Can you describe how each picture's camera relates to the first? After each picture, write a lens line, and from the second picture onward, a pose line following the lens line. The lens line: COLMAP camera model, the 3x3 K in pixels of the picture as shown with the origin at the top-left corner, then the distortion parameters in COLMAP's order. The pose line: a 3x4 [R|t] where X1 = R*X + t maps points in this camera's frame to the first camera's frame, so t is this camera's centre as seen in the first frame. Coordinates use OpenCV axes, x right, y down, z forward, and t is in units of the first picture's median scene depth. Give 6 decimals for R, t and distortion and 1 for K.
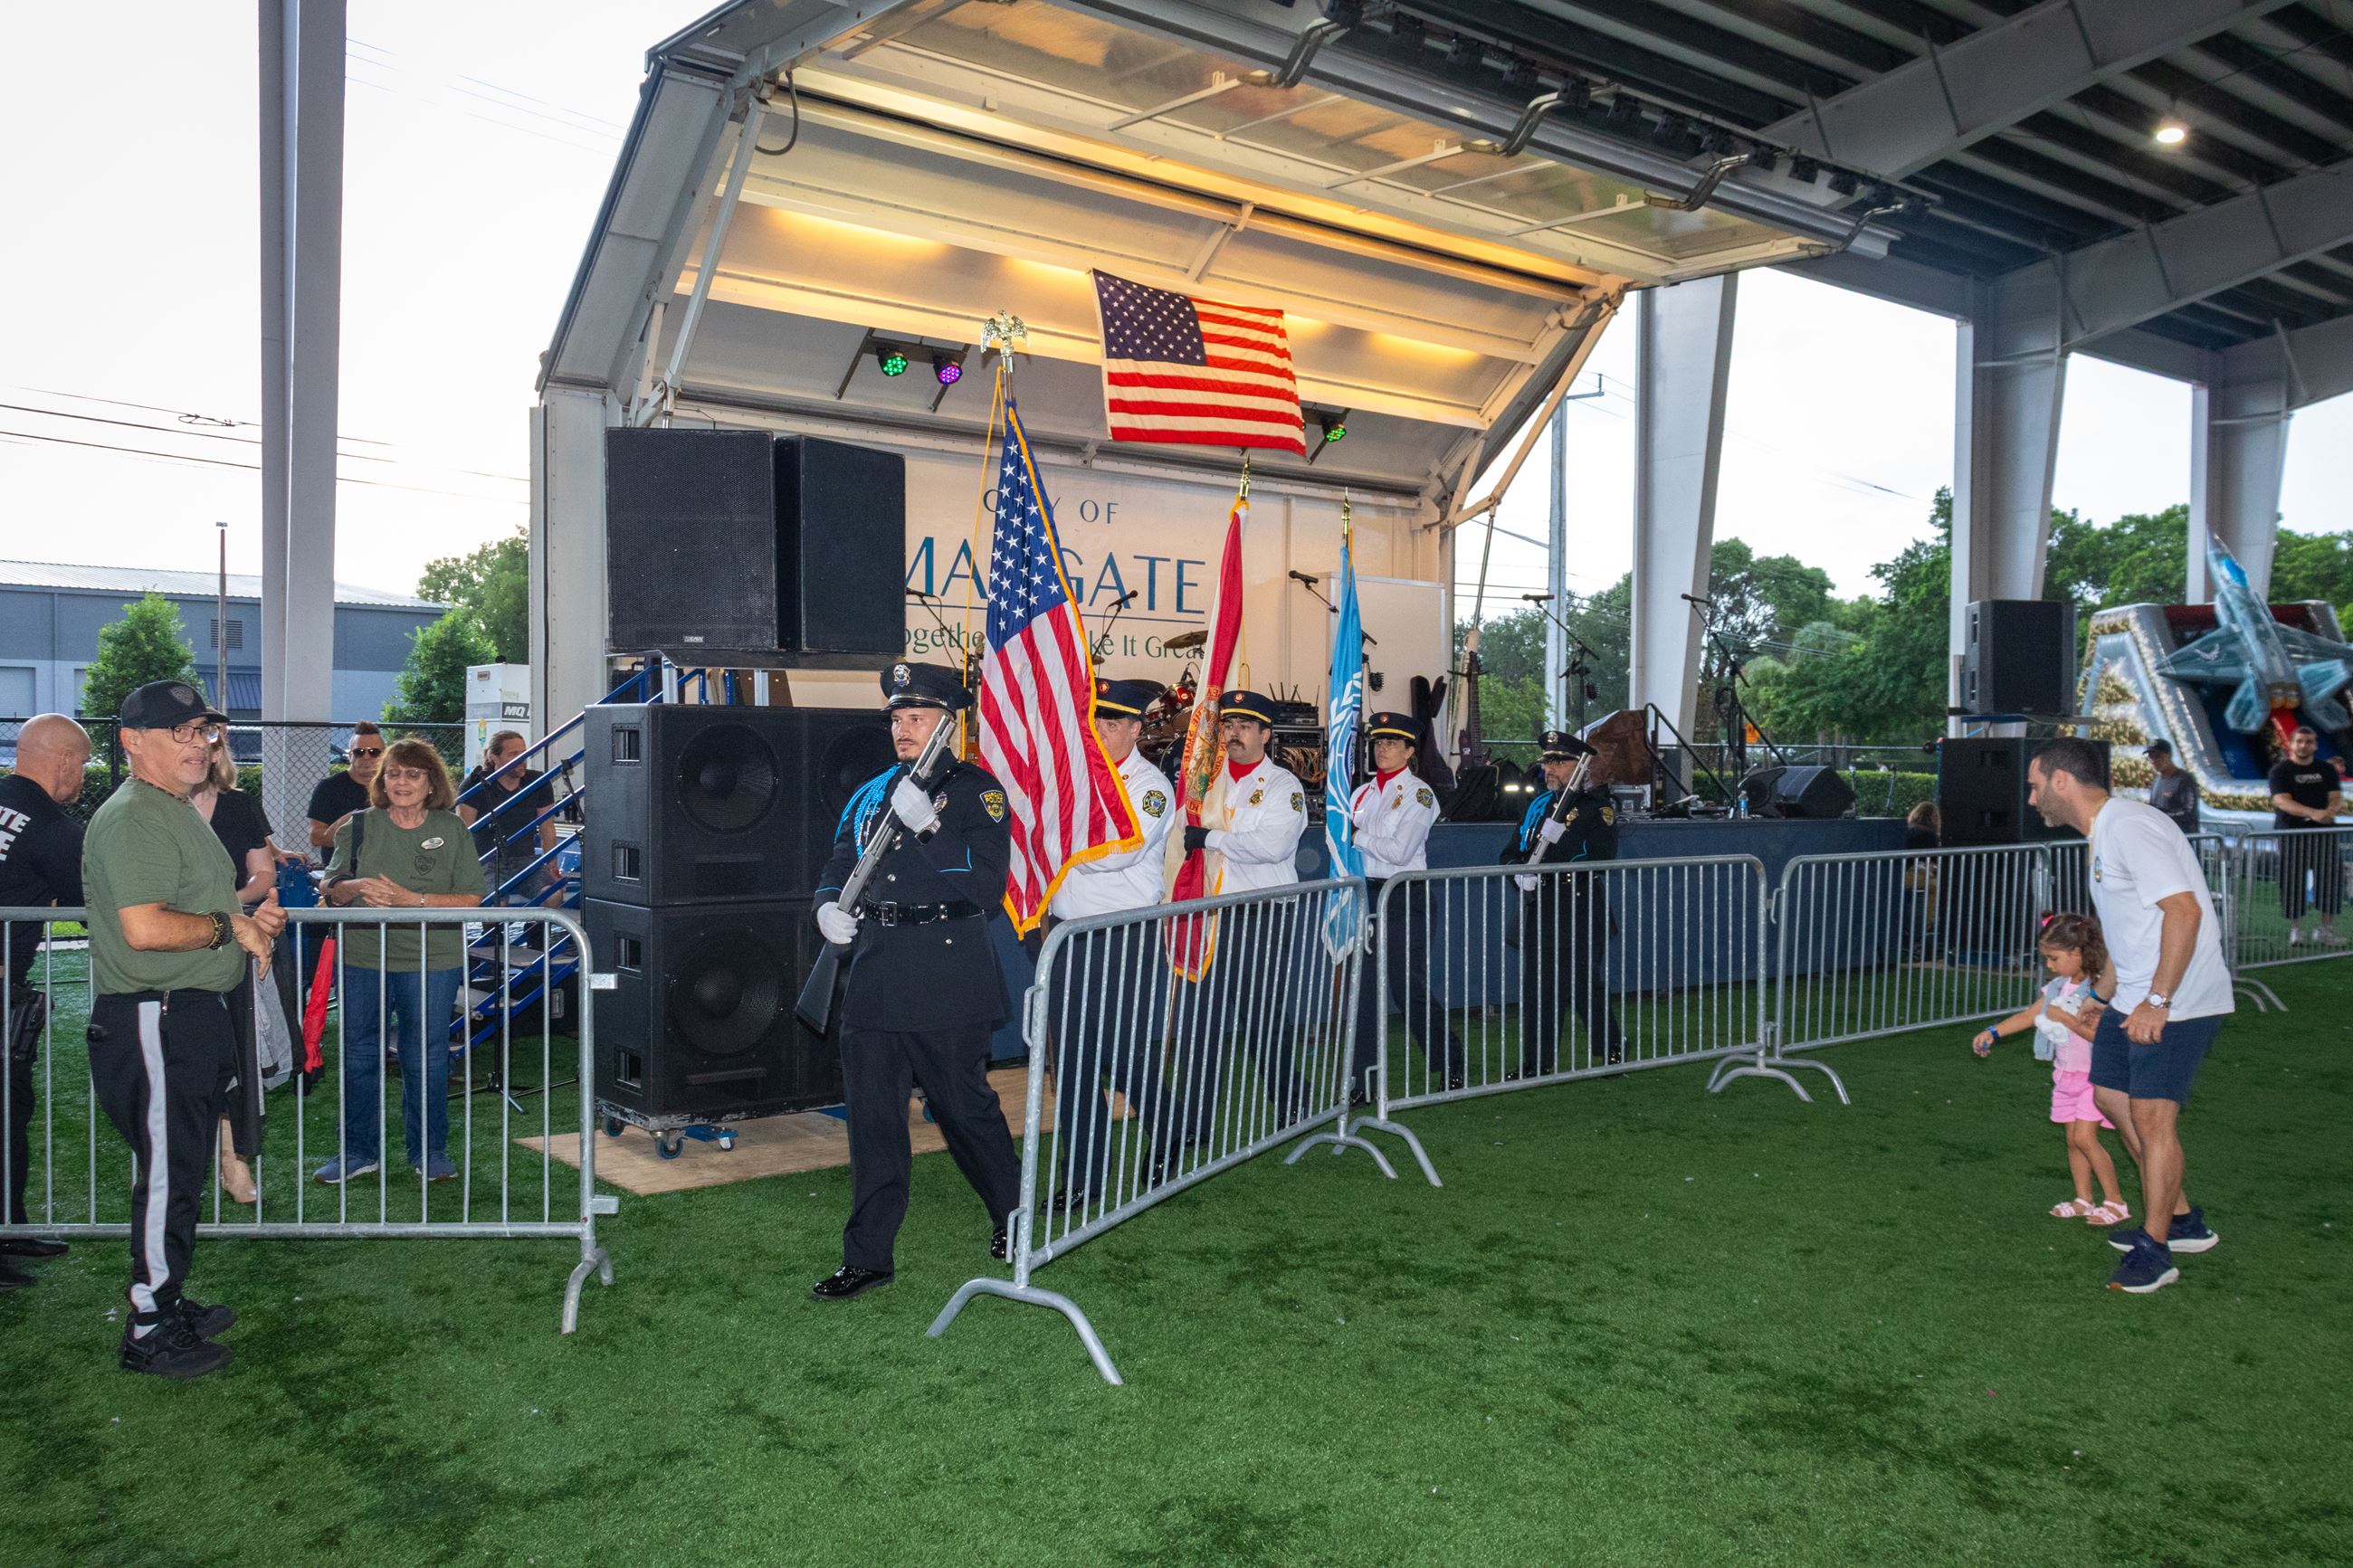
lens RADIAL K [[1769.1, 0, 1176.5], [0, 1769.1, 784.0], [0, 0, 1]] dist [-0.005438, -0.008127]
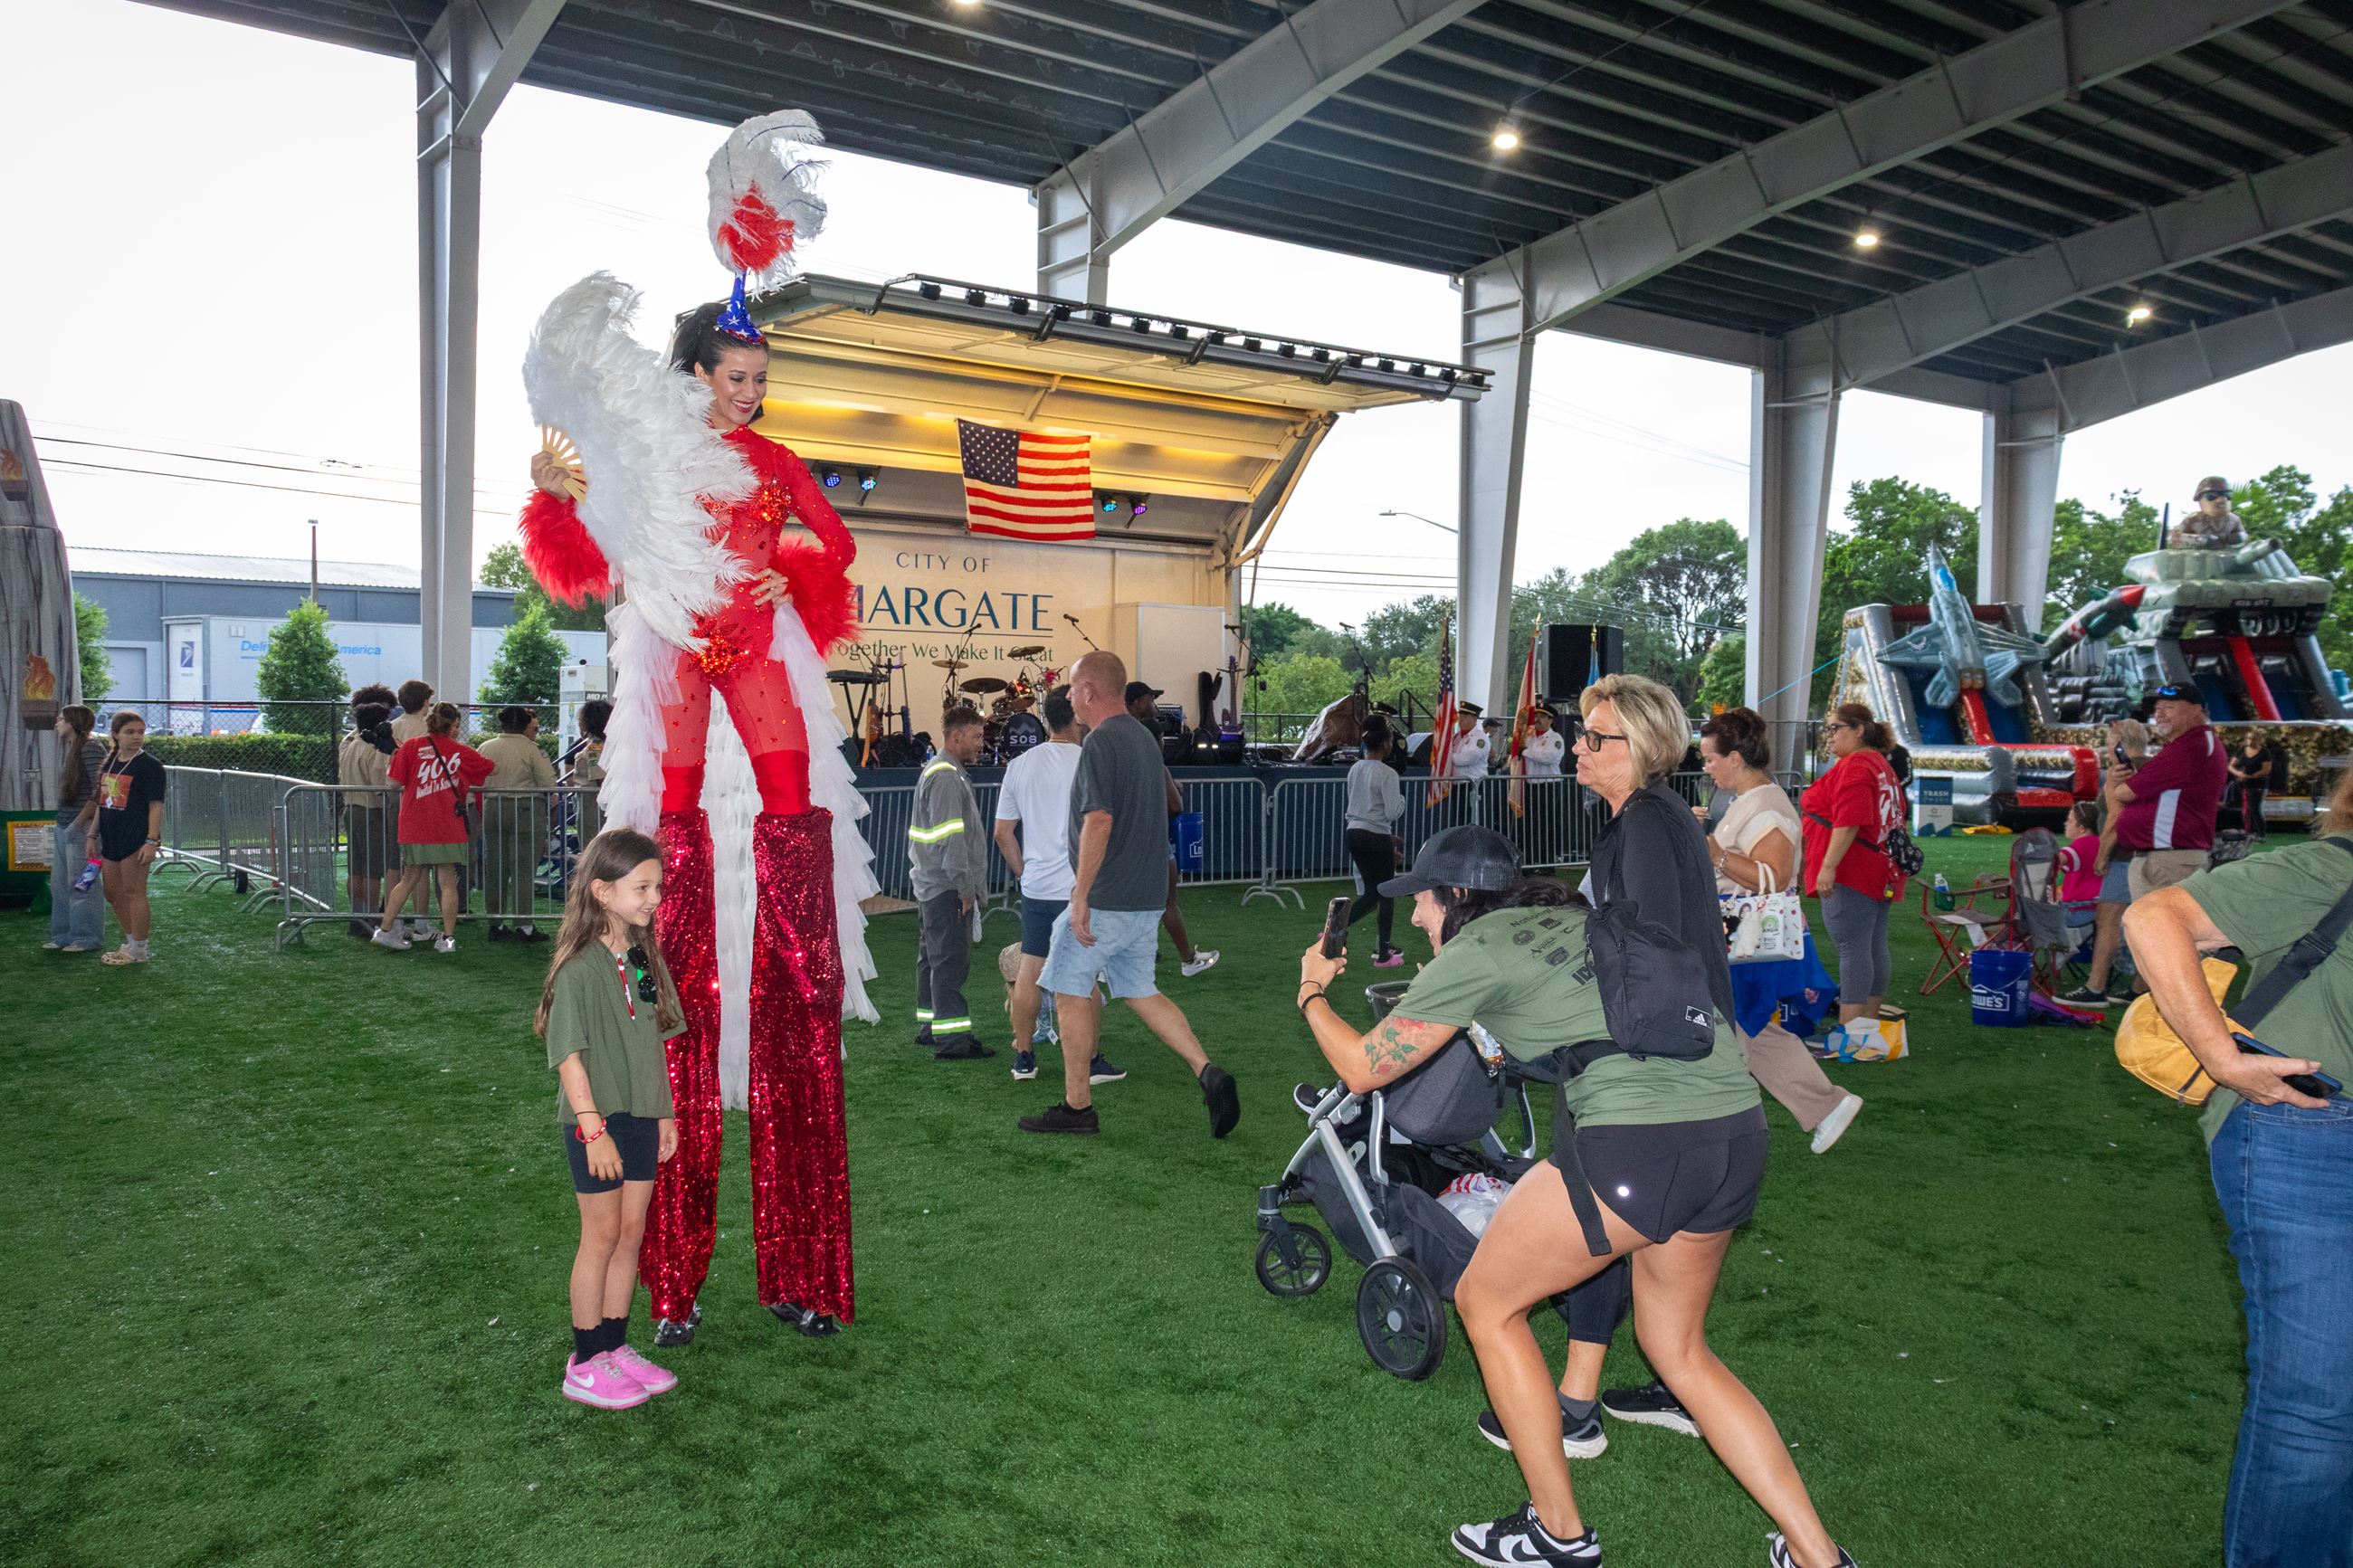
lens RADIAL K [[1726.1, 0, 1176.5], [0, 1726.1, 784.0], [0, 0, 1]] dist [0.027443, -0.089015]
pose [[0.999848, 0.000668, -0.017434, 0.088981], [-0.000361, 0.999845, 0.017621, 0.004449], [0.017443, -0.017612, 0.999693, -0.278564]]
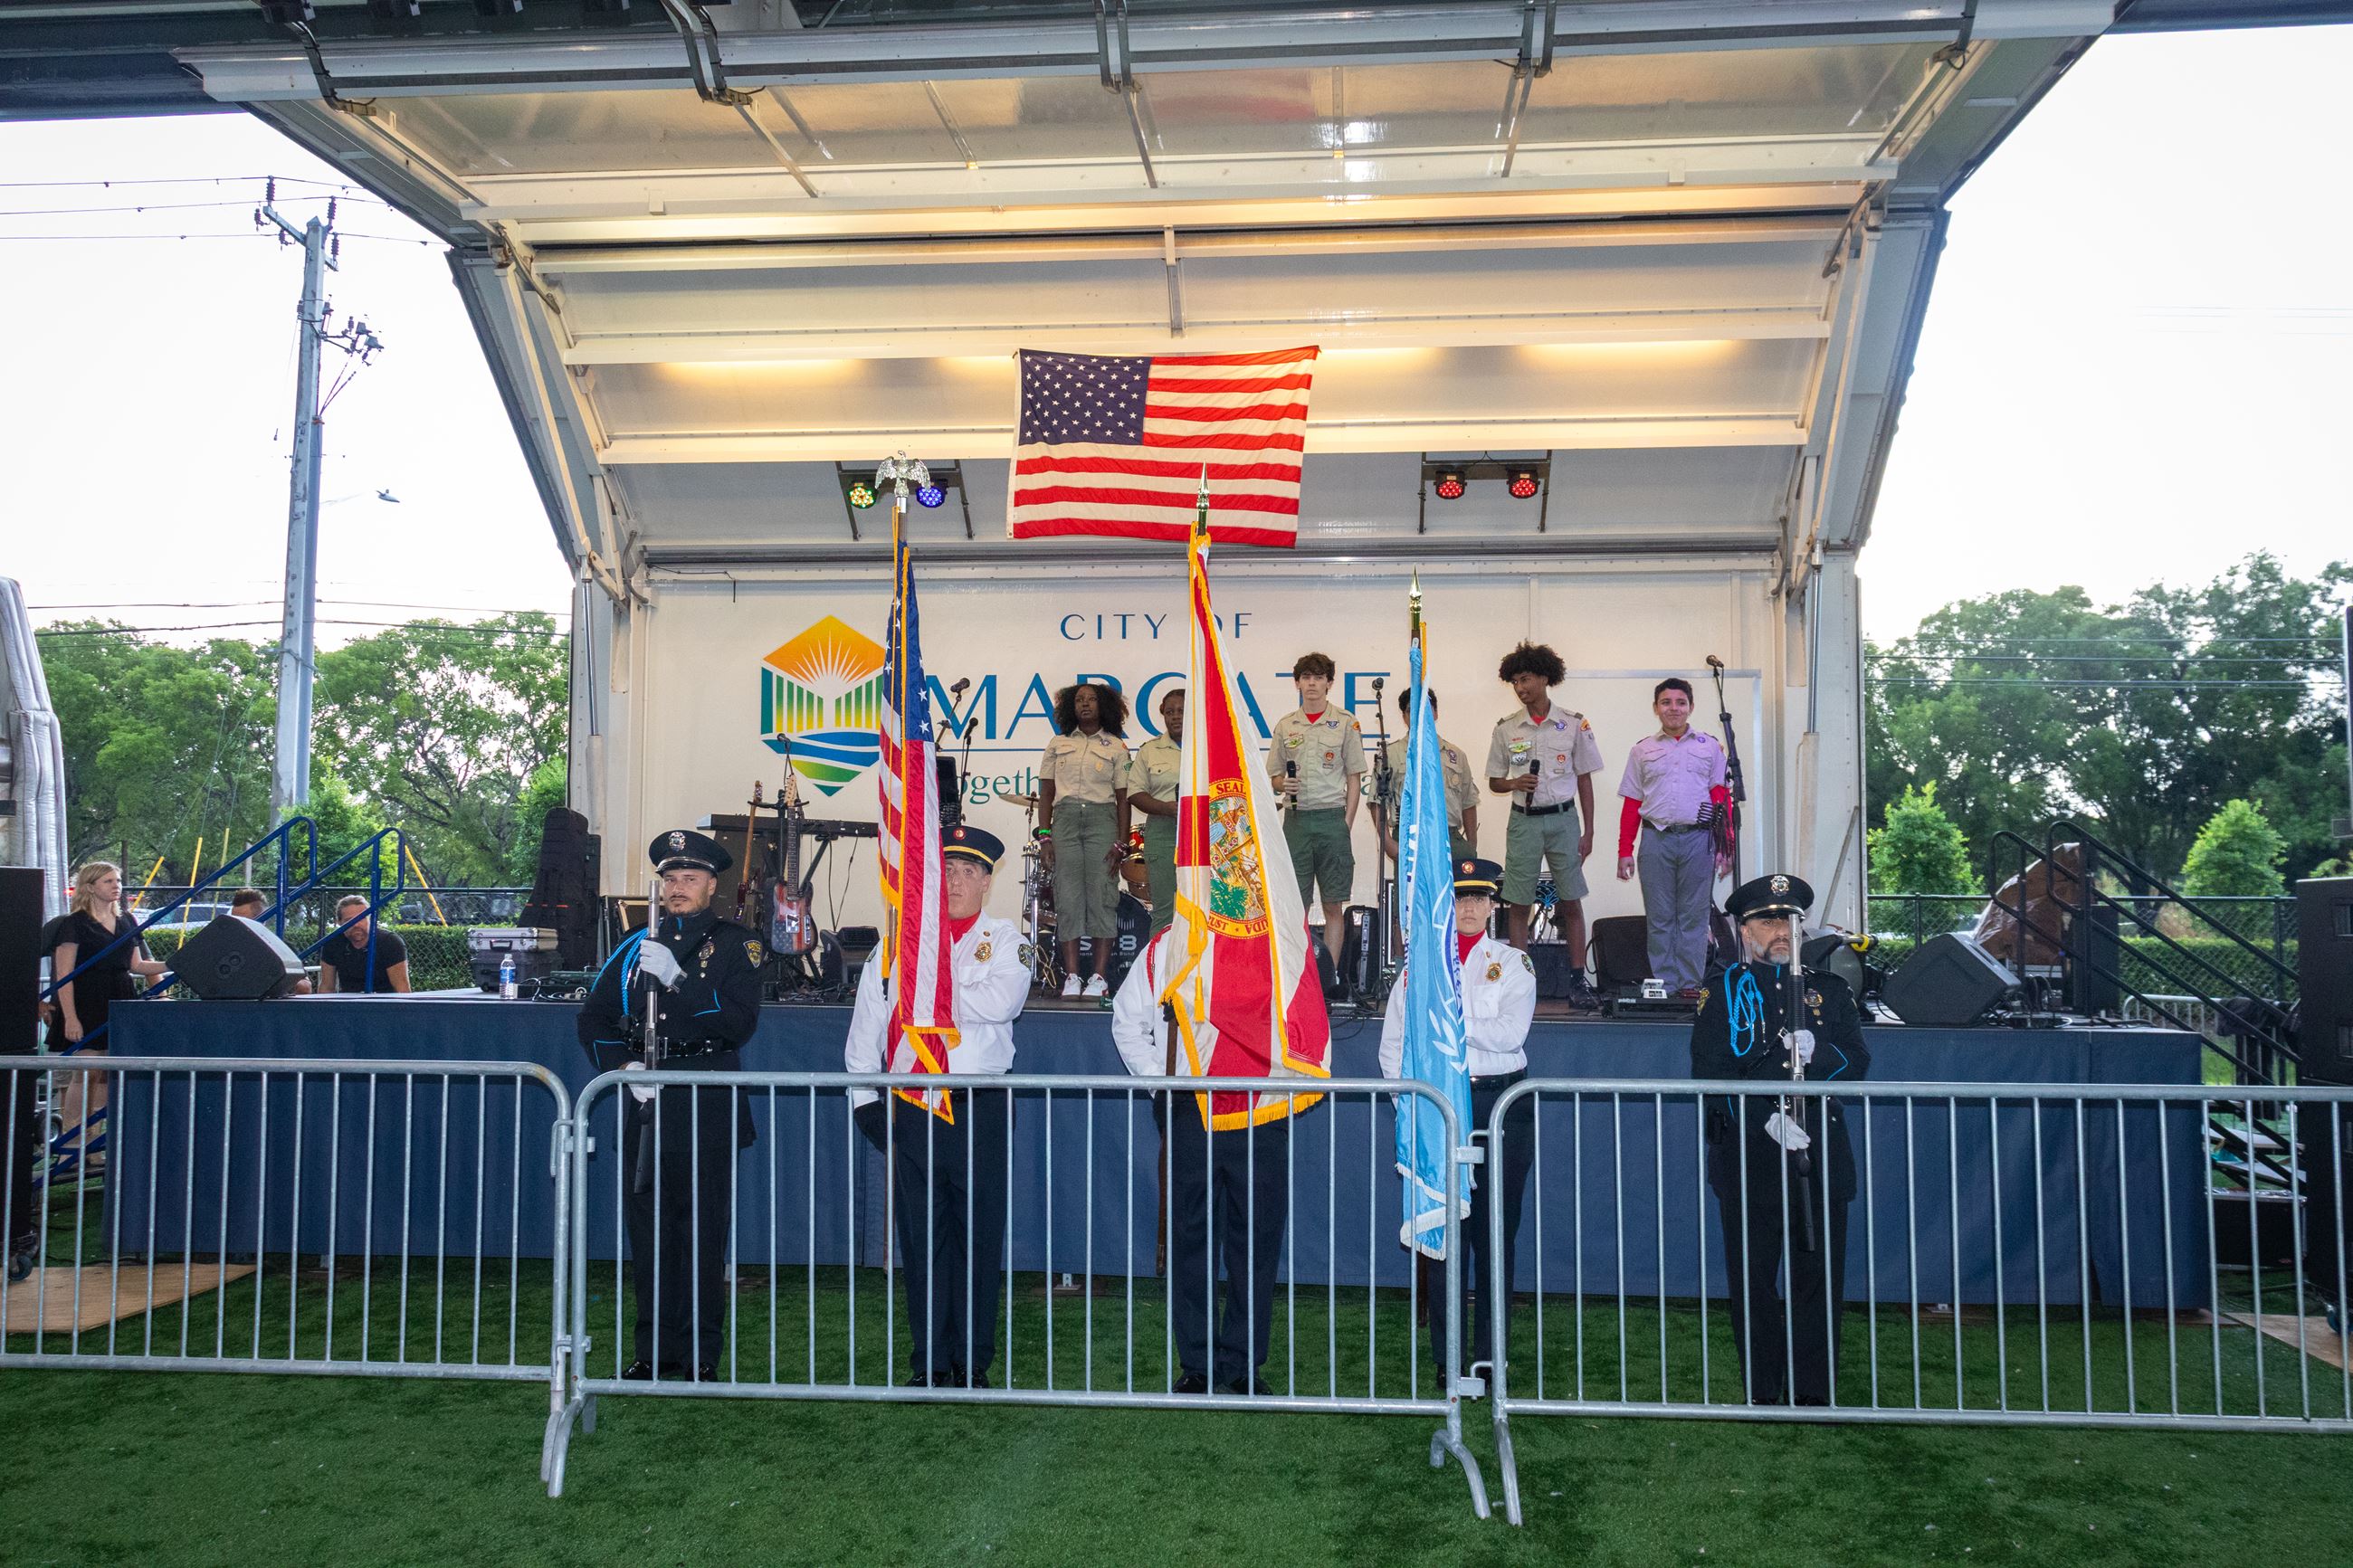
lens RADIAL K [[1769.1, 0, 1176.5], [0, 1769.1, 784.0], [0, 0, 1]] dist [-0.005438, -0.008127]
pose [[0.748880, -0.054071, -0.660496, 0.284674], [-0.009314, 0.995709, -0.092073, -0.000799], [0.662640, 0.075103, 0.745163, 0.212134]]
